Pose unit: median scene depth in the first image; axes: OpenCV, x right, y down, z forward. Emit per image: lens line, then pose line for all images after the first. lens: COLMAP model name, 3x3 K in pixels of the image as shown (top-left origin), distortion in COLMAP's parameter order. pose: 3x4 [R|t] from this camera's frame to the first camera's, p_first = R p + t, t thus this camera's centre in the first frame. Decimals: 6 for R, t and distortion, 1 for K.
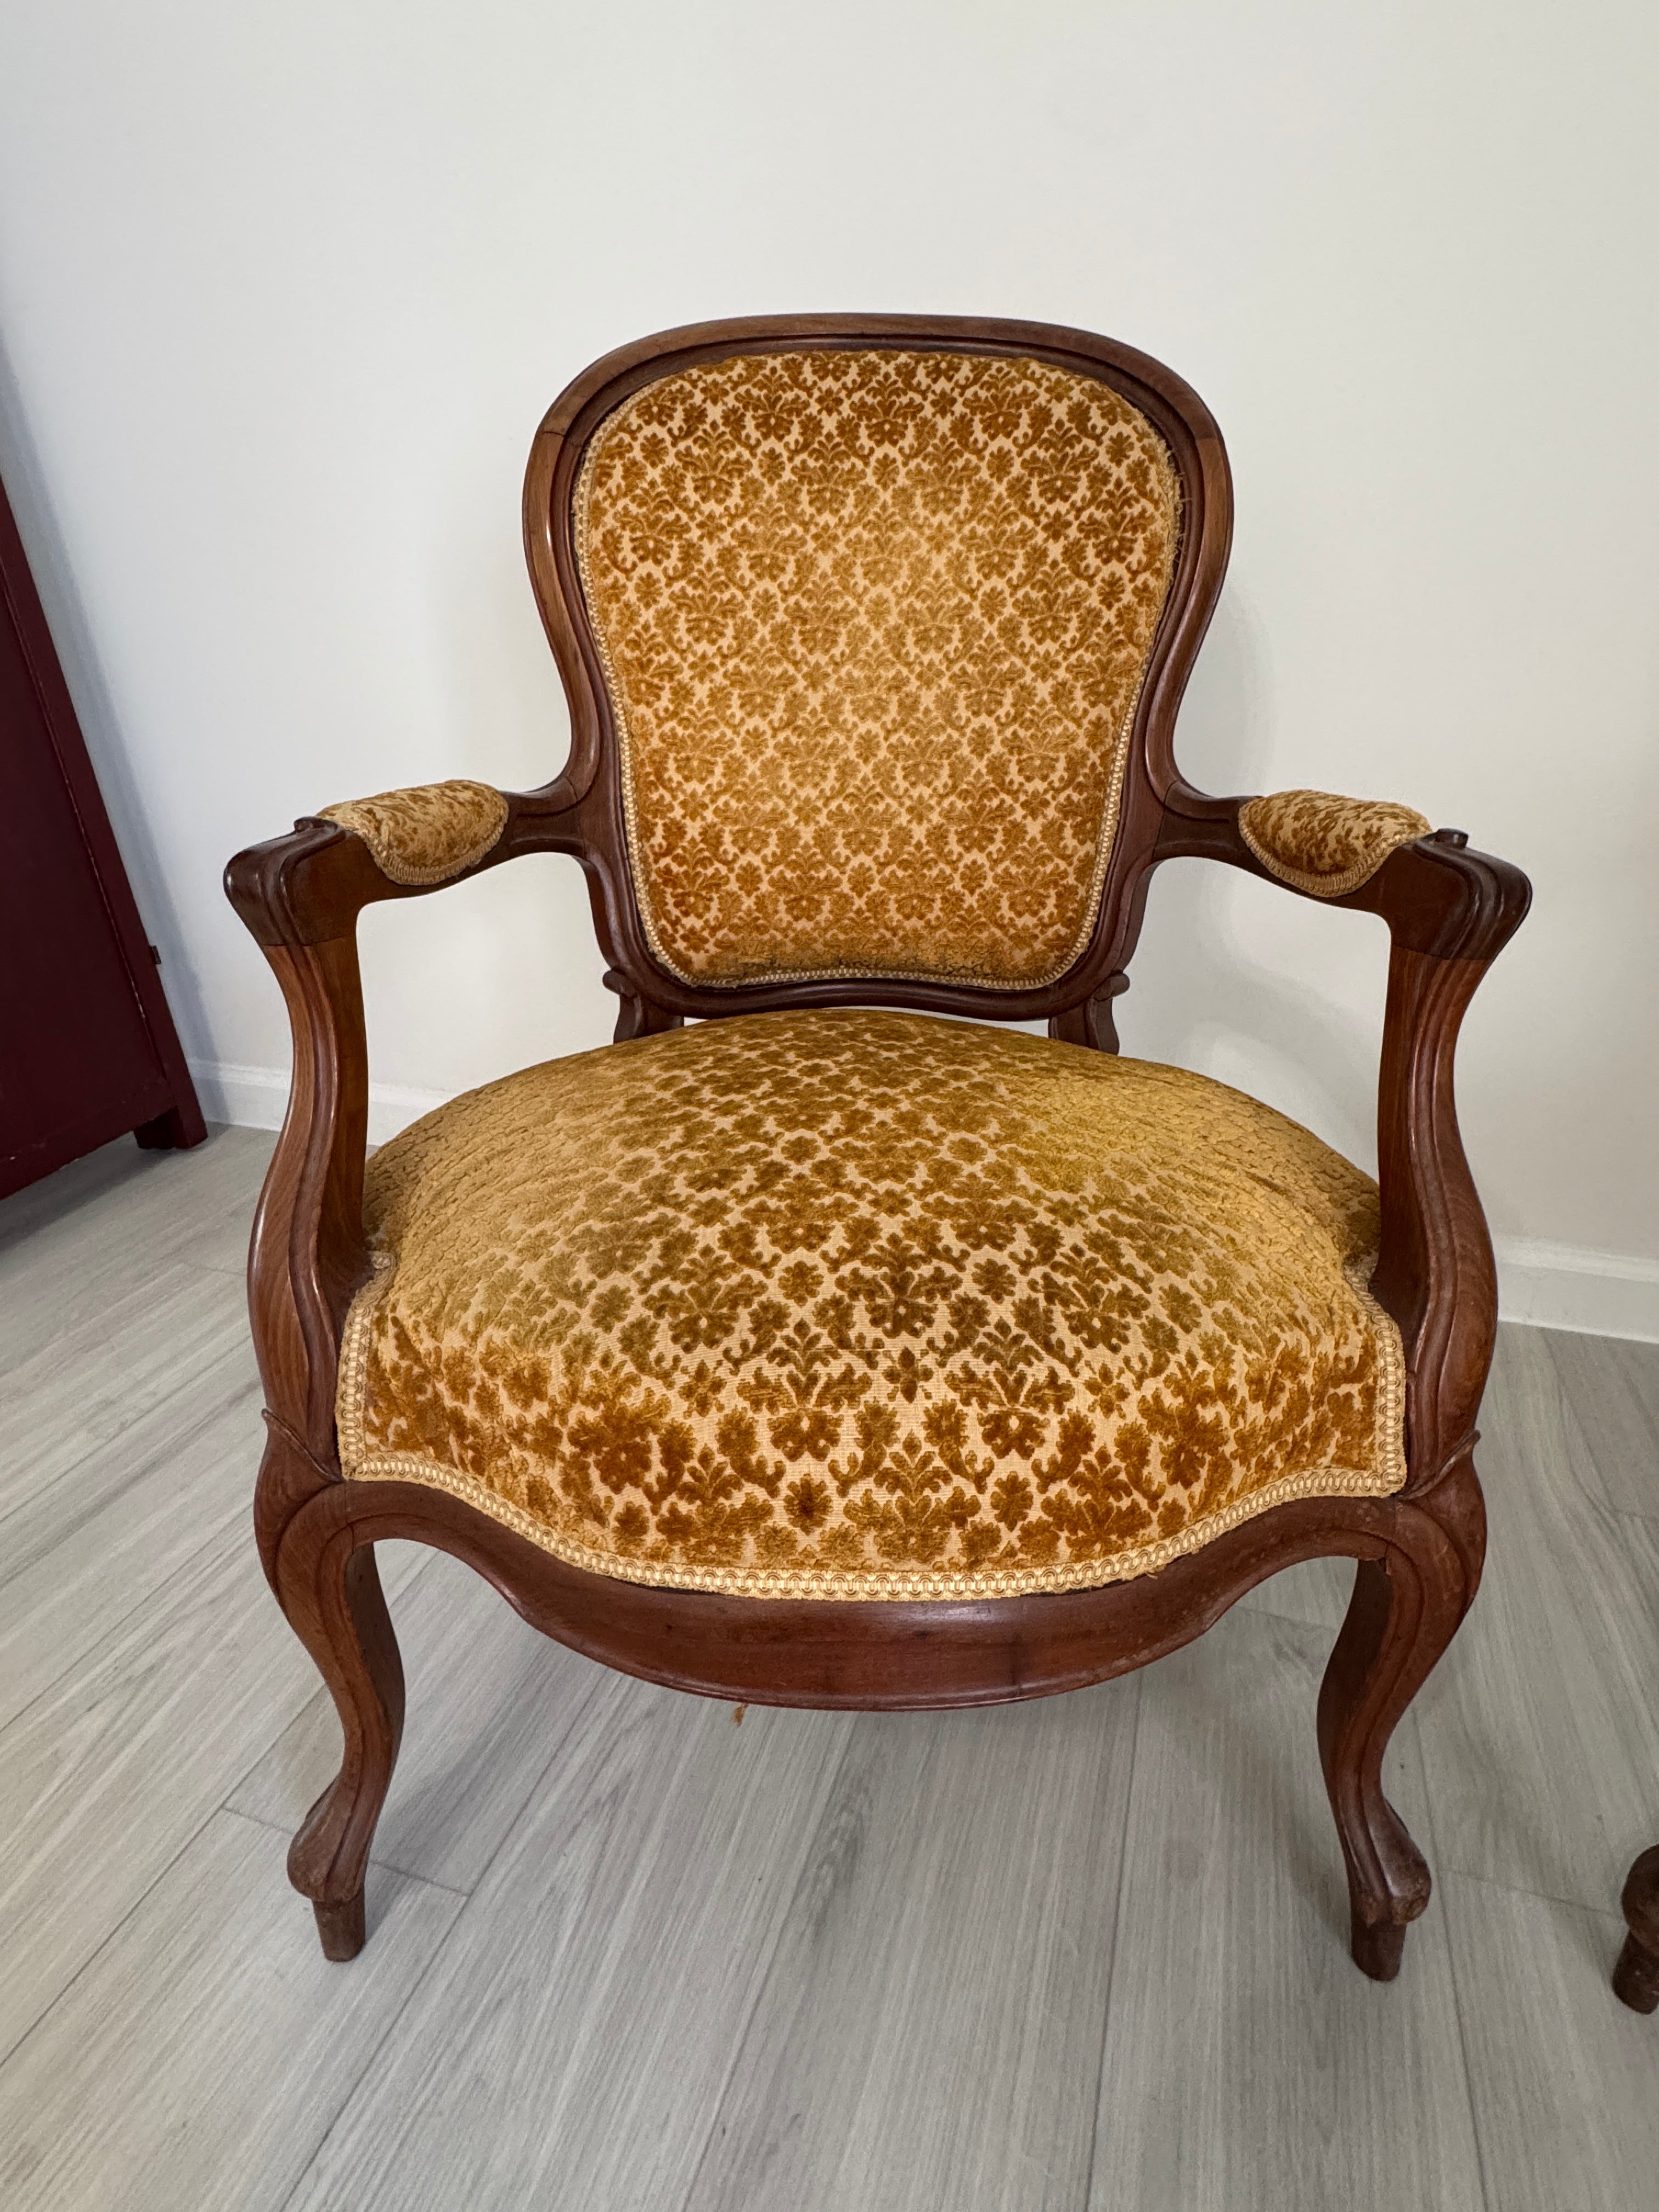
lens RADIAL K [[1219.4, 0, 823.3], [0, 1219.4, 1081.7], [0, 0, 1]] dist [-0.002610, -0.001135]
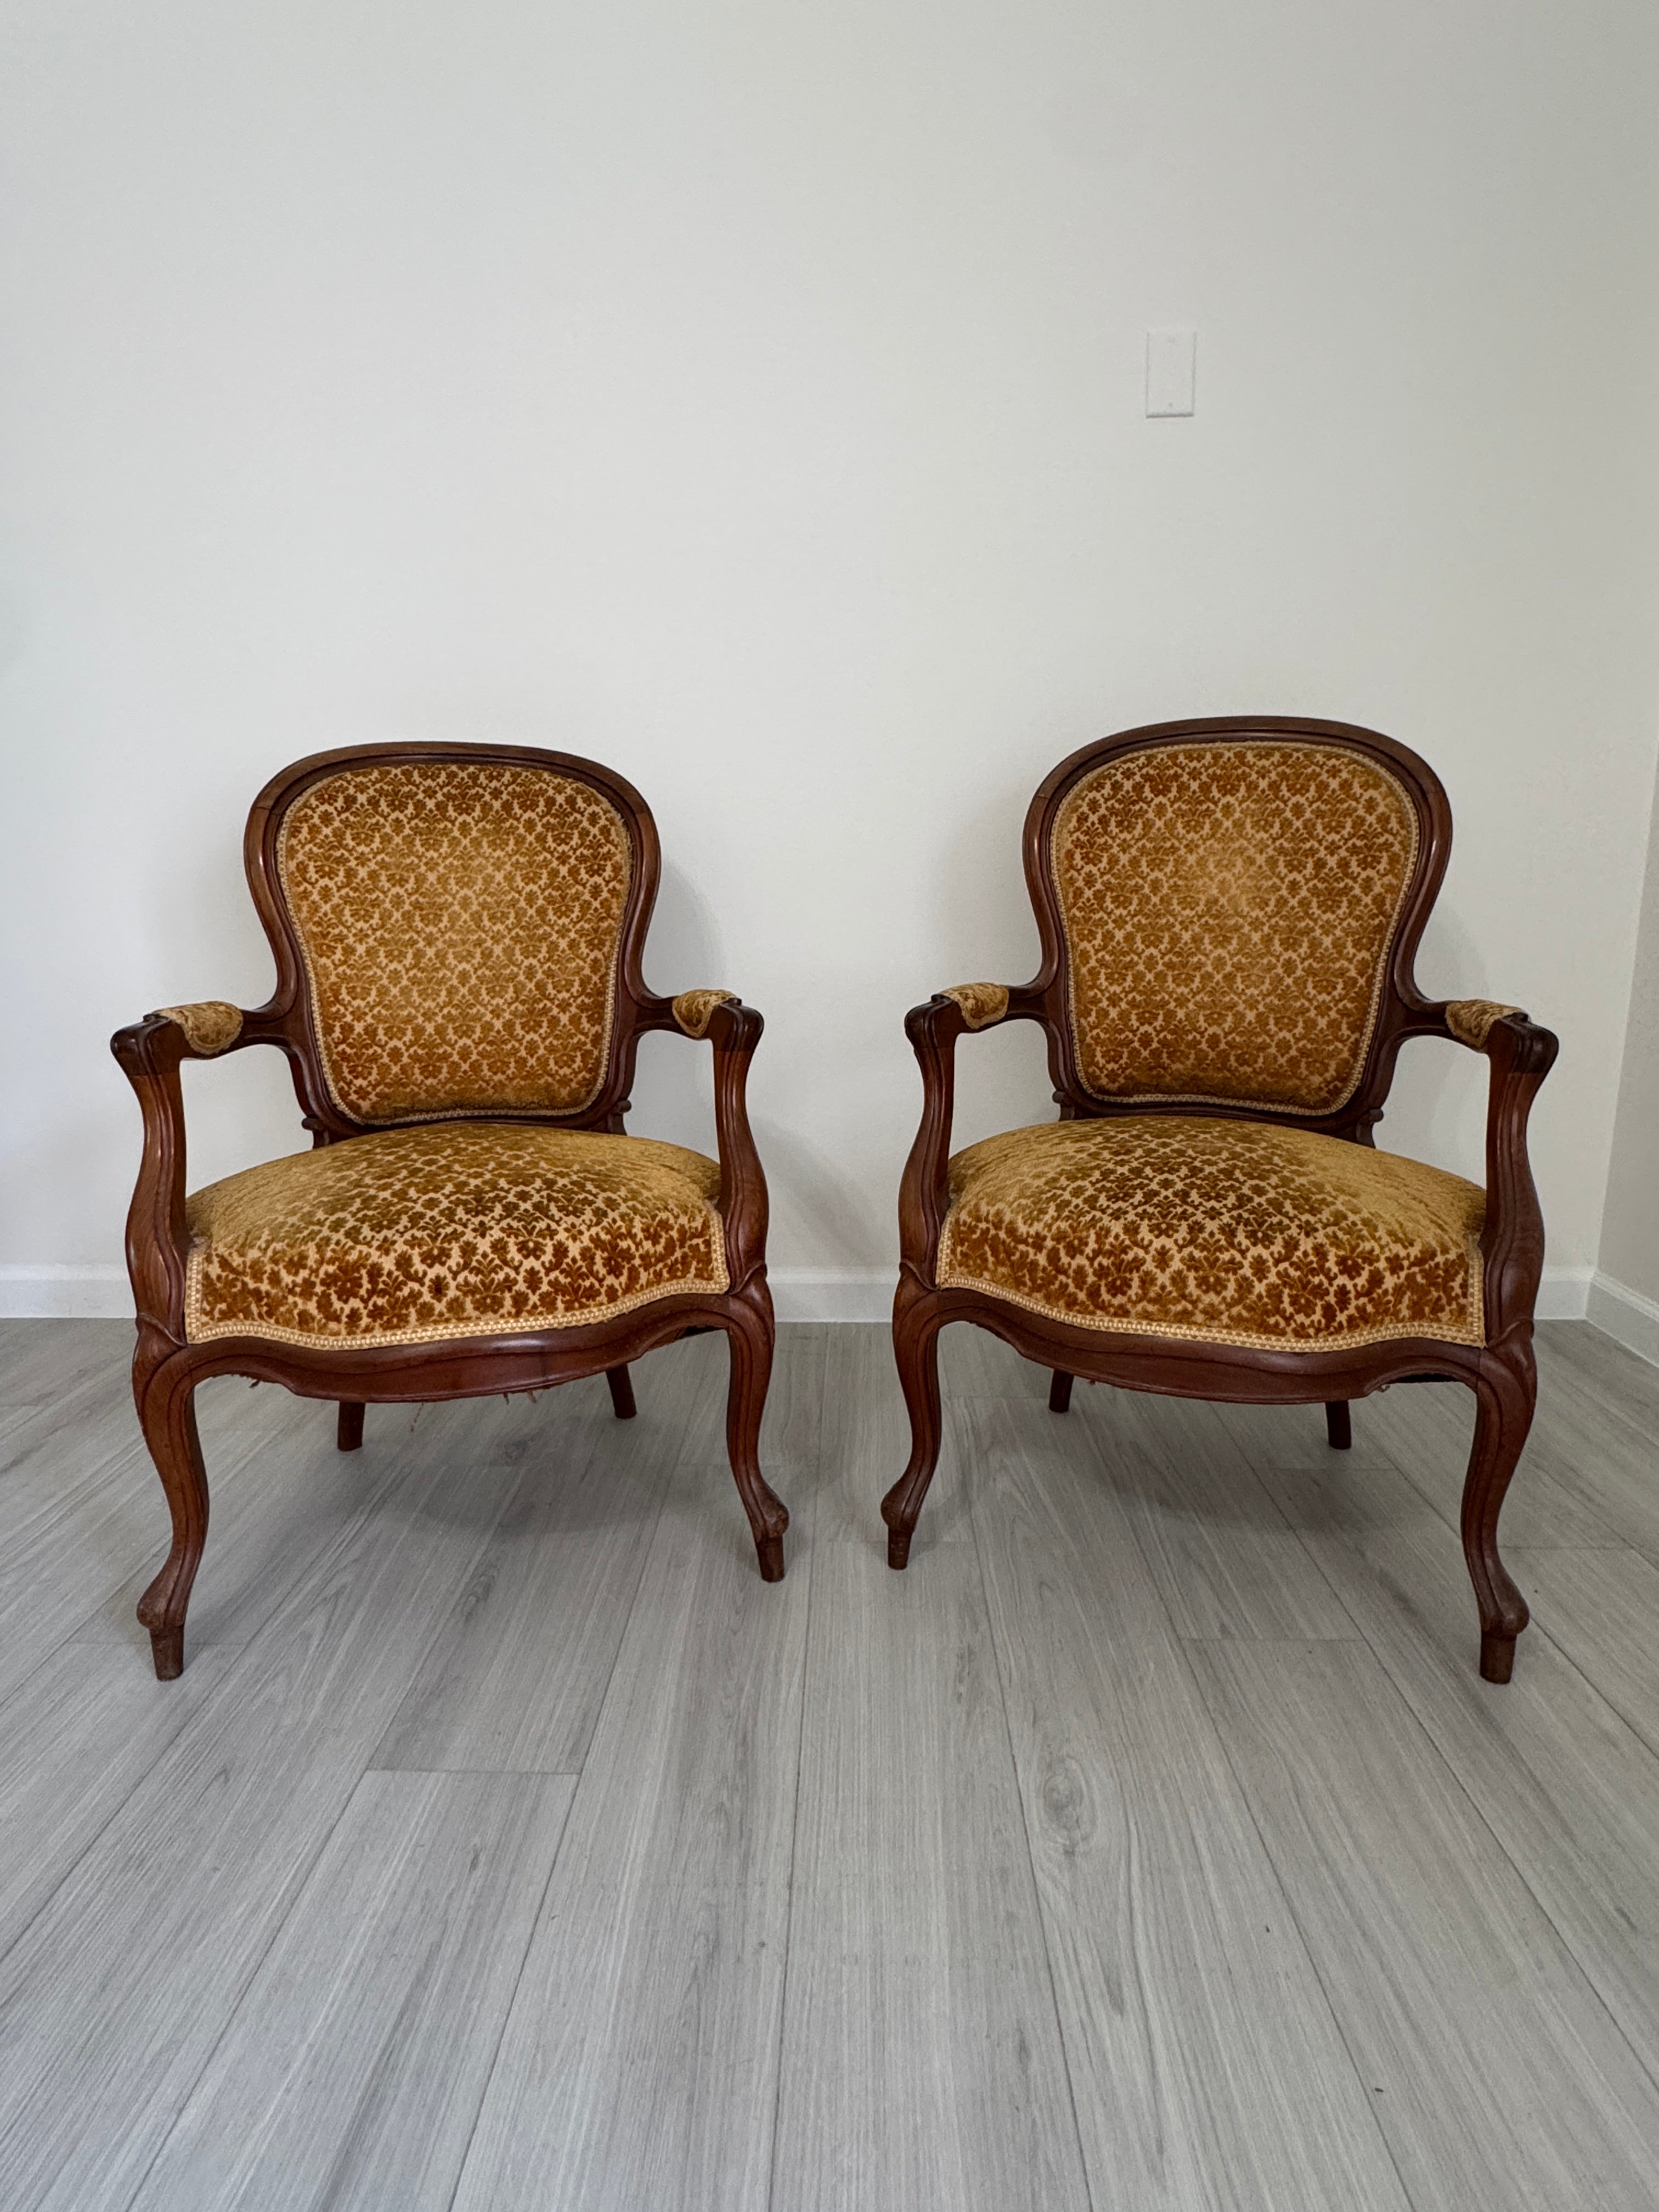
lens RADIAL K [[1235.2, 0, 829.0], [0, 1235.2, 1098.7], [0, 0, 1]] dist [-0.000472, -0.000231]
pose [[0.958247, -0.058728, 0.279845, 0.046936], [0.112283, 0.977352, -0.179376, 0.387310], [-0.262973, 0.203308, 0.943139, -1.099368]]
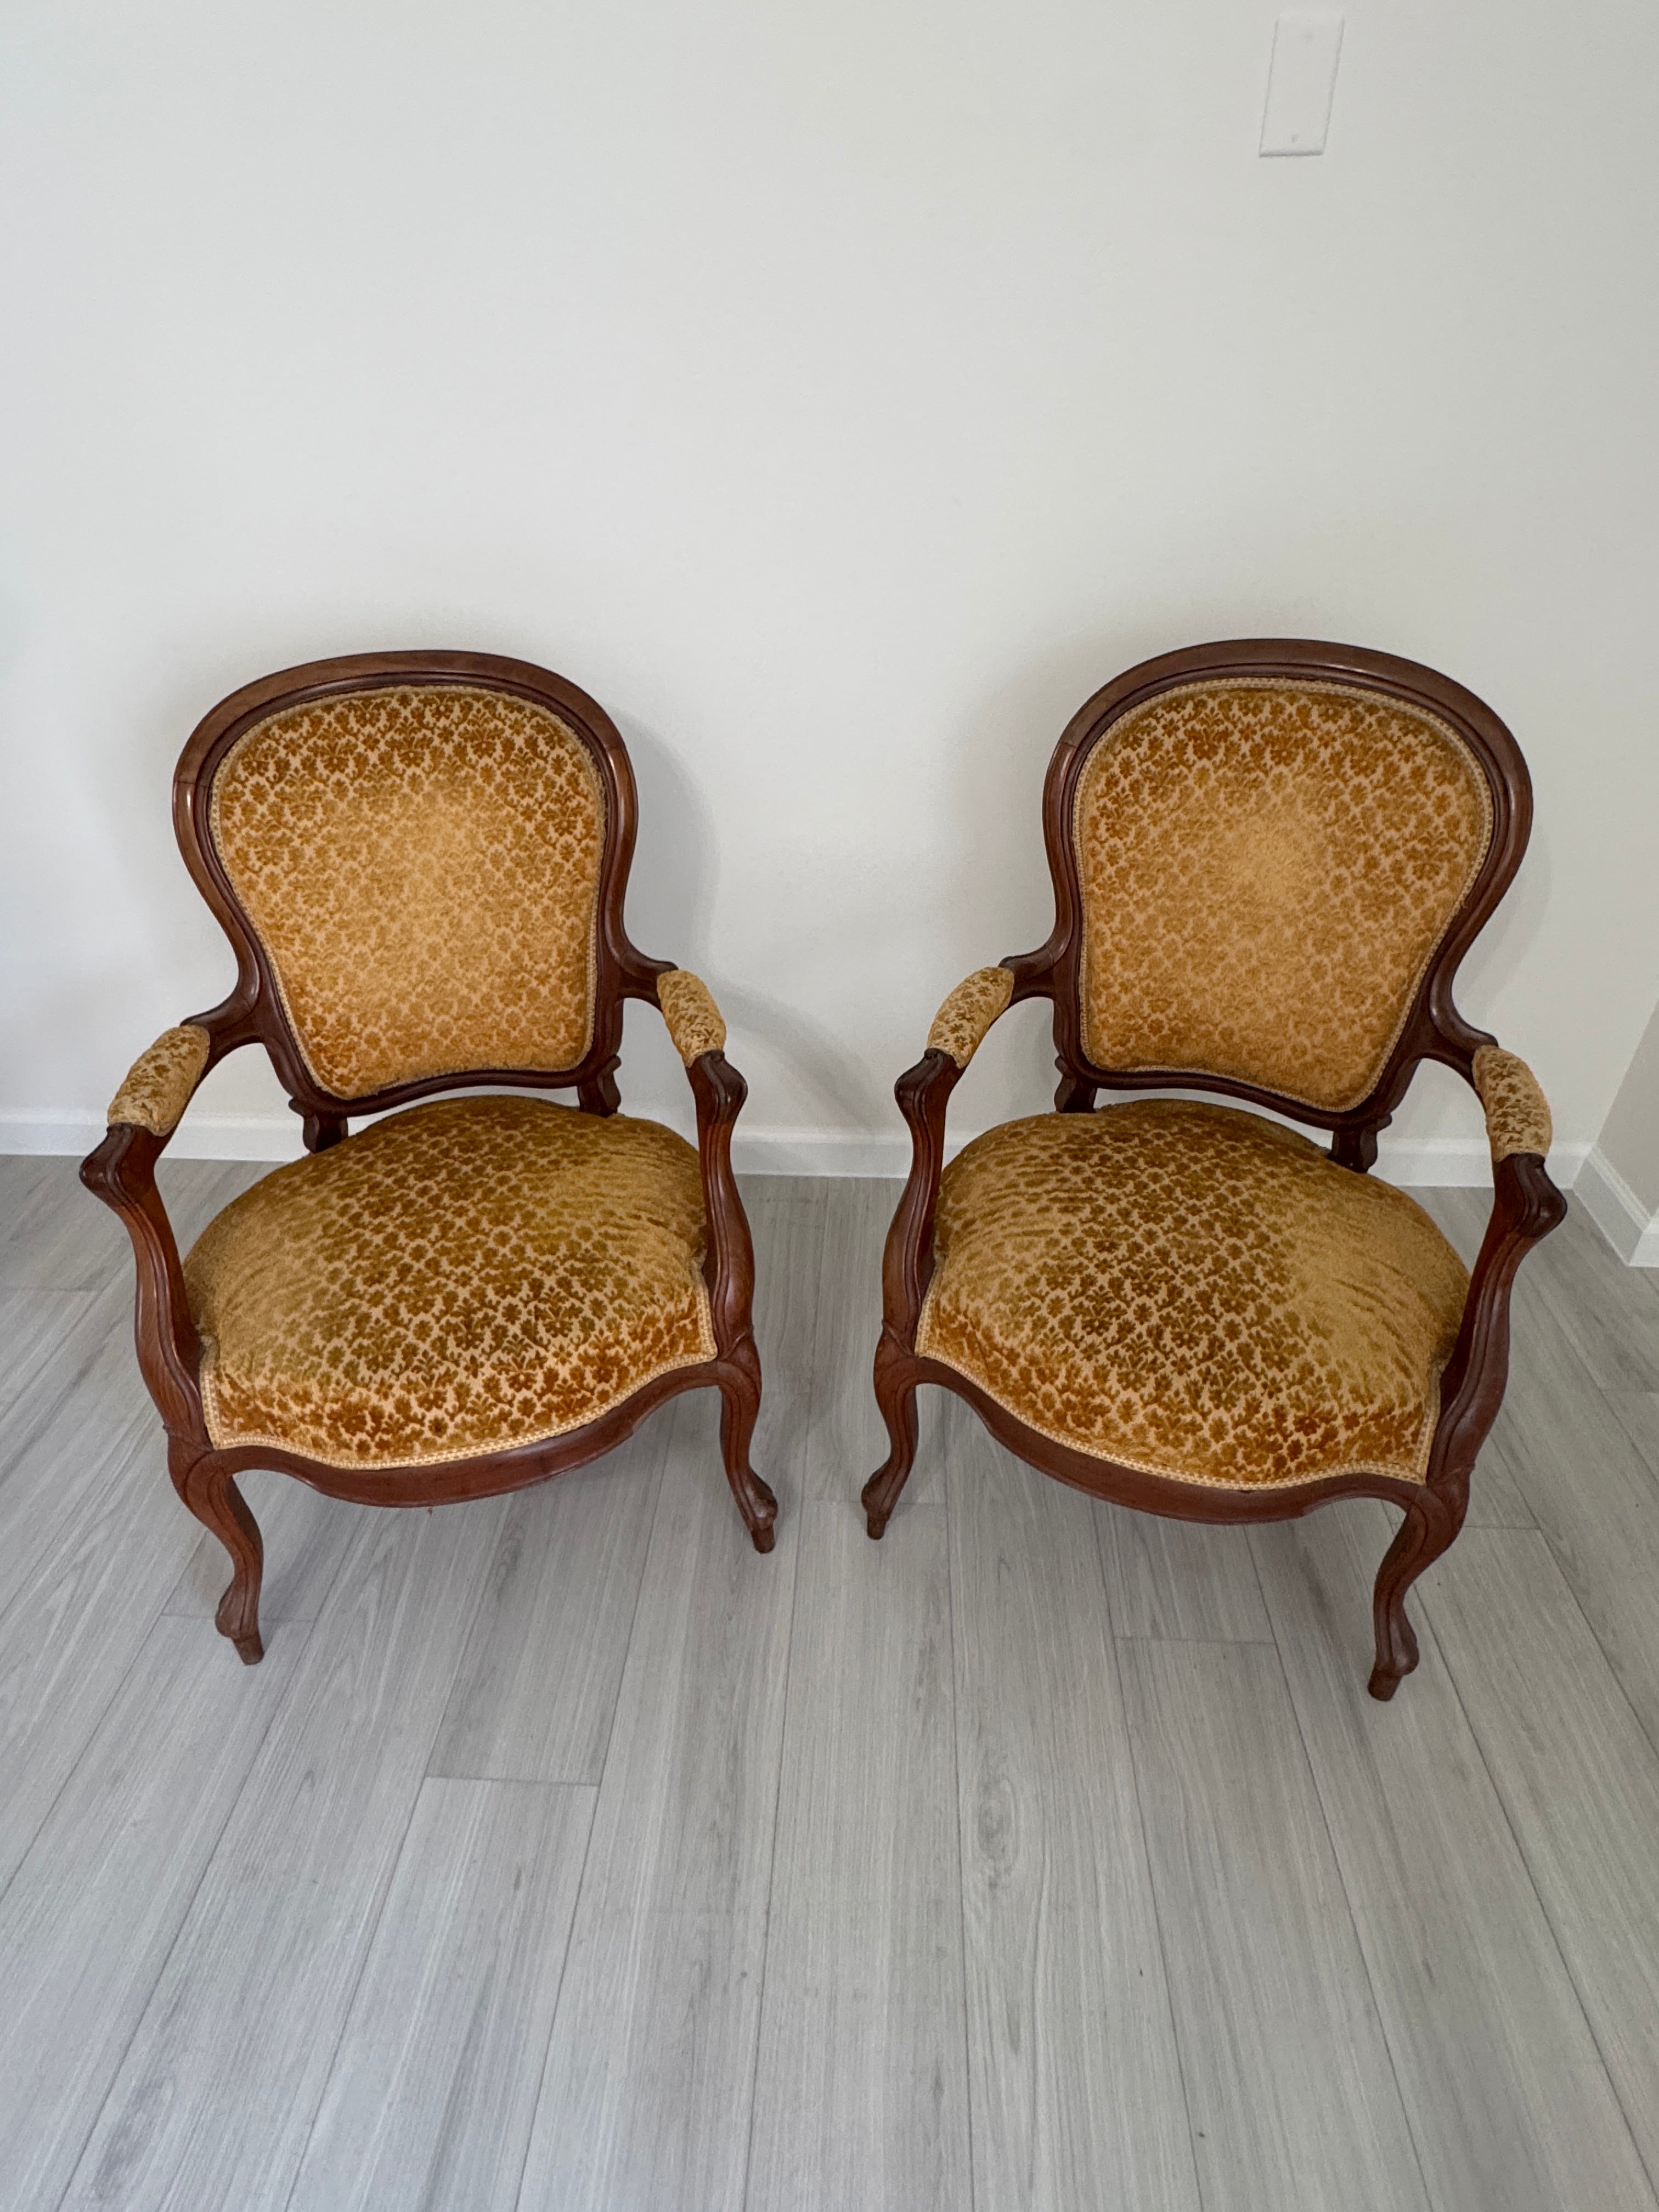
lens RADIAL K [[1235.2, 0, 829.0], [0, 1235.2, 1098.7], [0, 0, 1]] dist [-0.000472, -0.000231]
pose [[0.965462, -0.149029, 0.213713, 0.238045], [0.101786, 0.970816, 0.217154, -0.565590], [-0.239839, -0.187901, 0.952455, -1.066565]]
